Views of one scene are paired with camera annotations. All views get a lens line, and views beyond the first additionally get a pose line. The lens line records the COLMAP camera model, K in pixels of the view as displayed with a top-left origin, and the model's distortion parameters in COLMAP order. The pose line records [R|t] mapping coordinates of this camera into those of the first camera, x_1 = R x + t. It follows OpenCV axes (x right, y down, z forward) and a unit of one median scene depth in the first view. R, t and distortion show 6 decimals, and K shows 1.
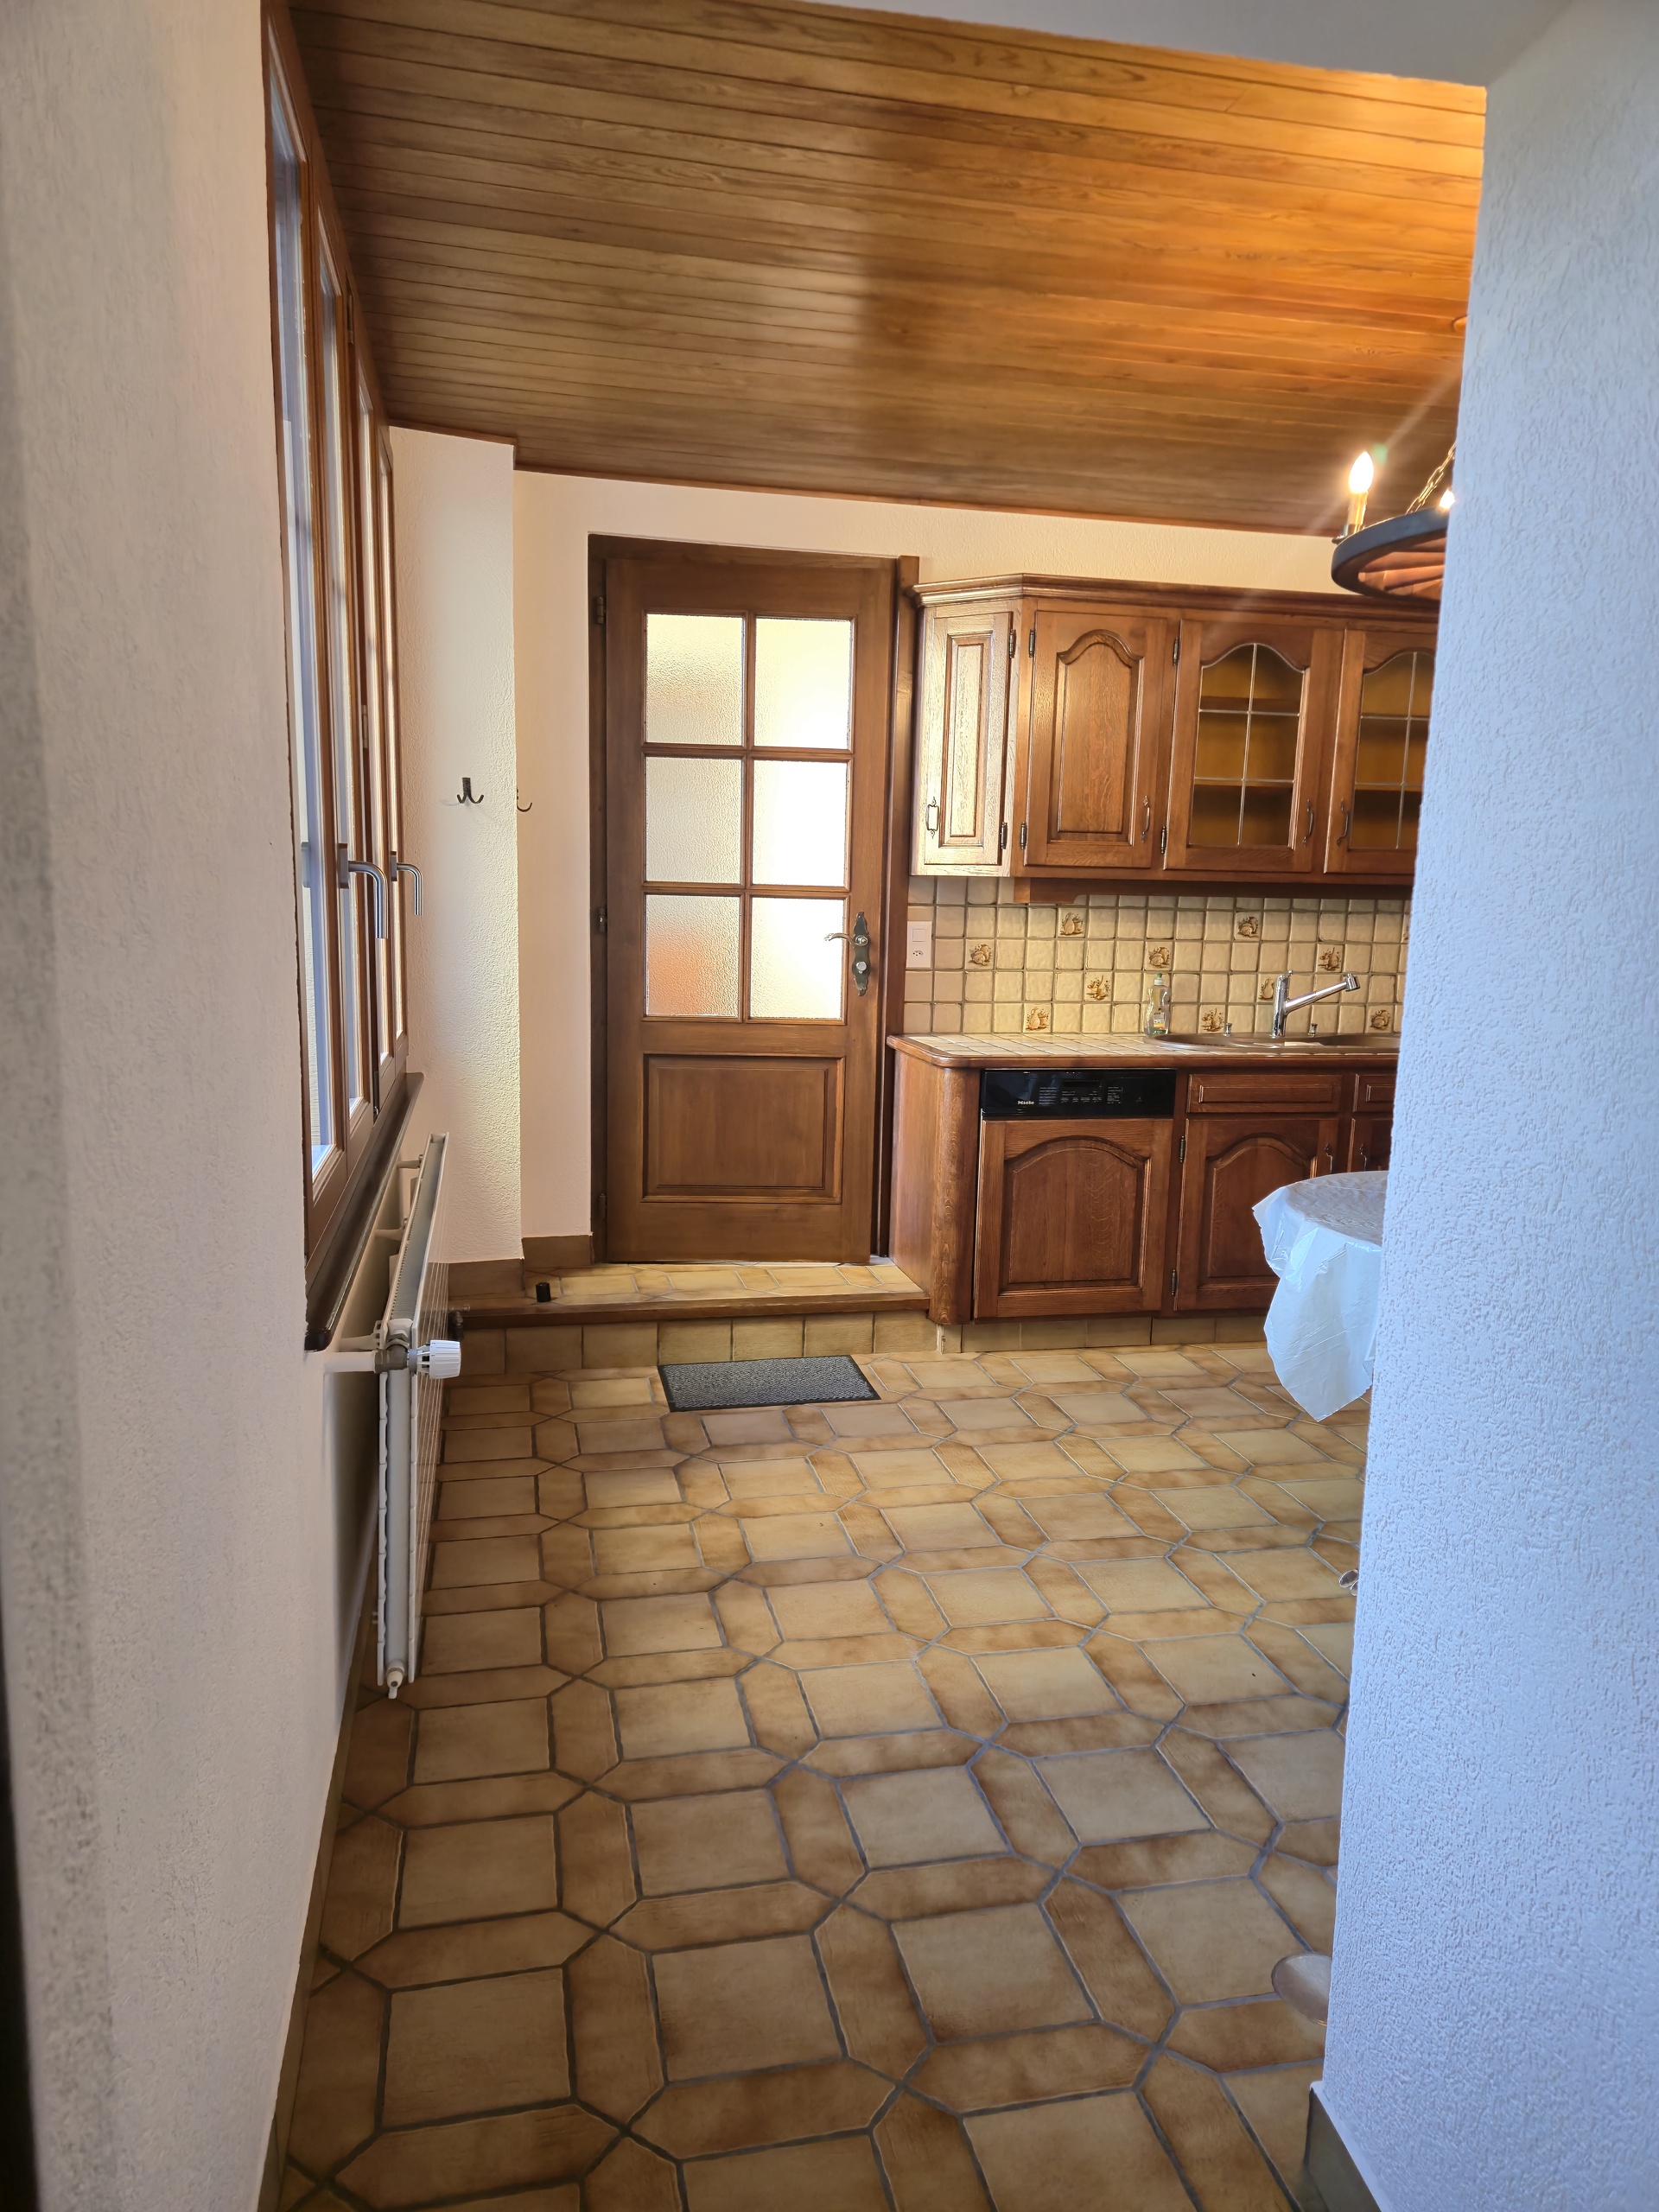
lens RADIAL K [[1480.8, 0, 826.2], [0, 1480.8, 1111.3], [0, 0, 1]] dist [0.070138, -0.048650]
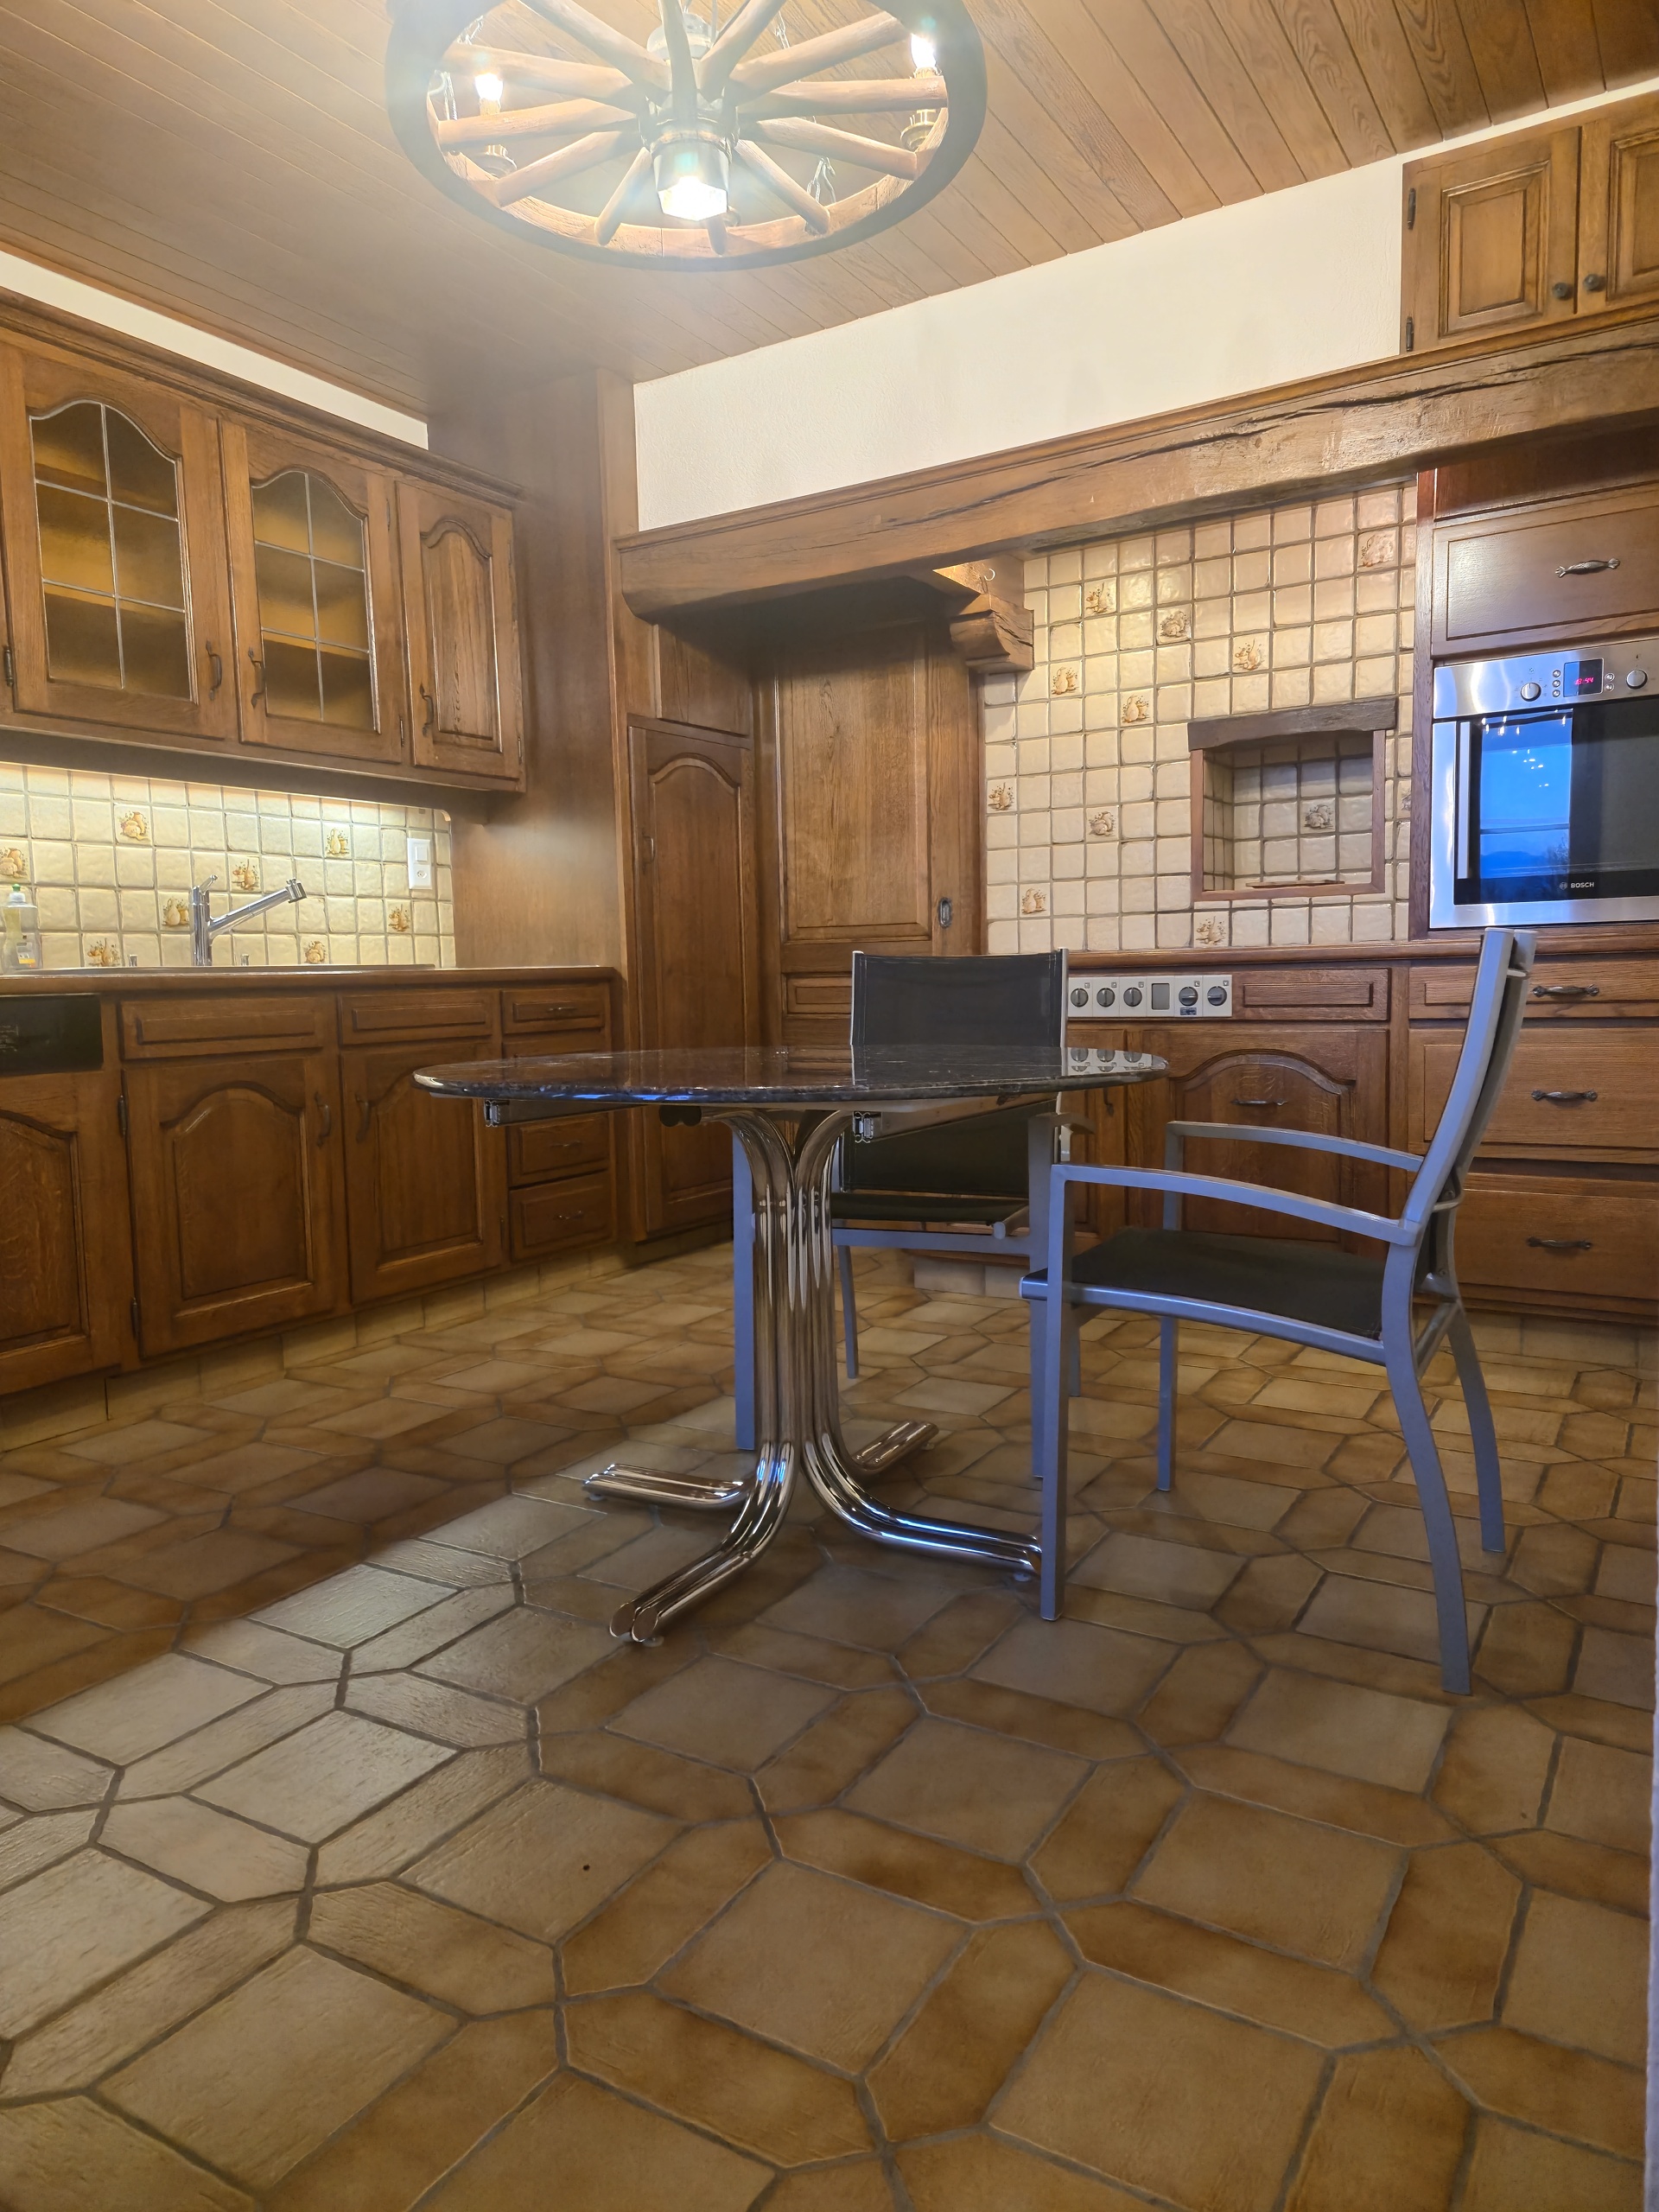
lens RADIAL K [[1480.8, 0, 824.6], [0, 1480.8, 1091.2], [0, 0, 1]] dist [0.070138, -0.048650]
pose [[0.686214, -0.105326, 0.719733, -0.031926], [0.150517, 0.988607, 0.001166, 0.066207], [-0.711656, 0.107532, 0.694249, 0.326559]]
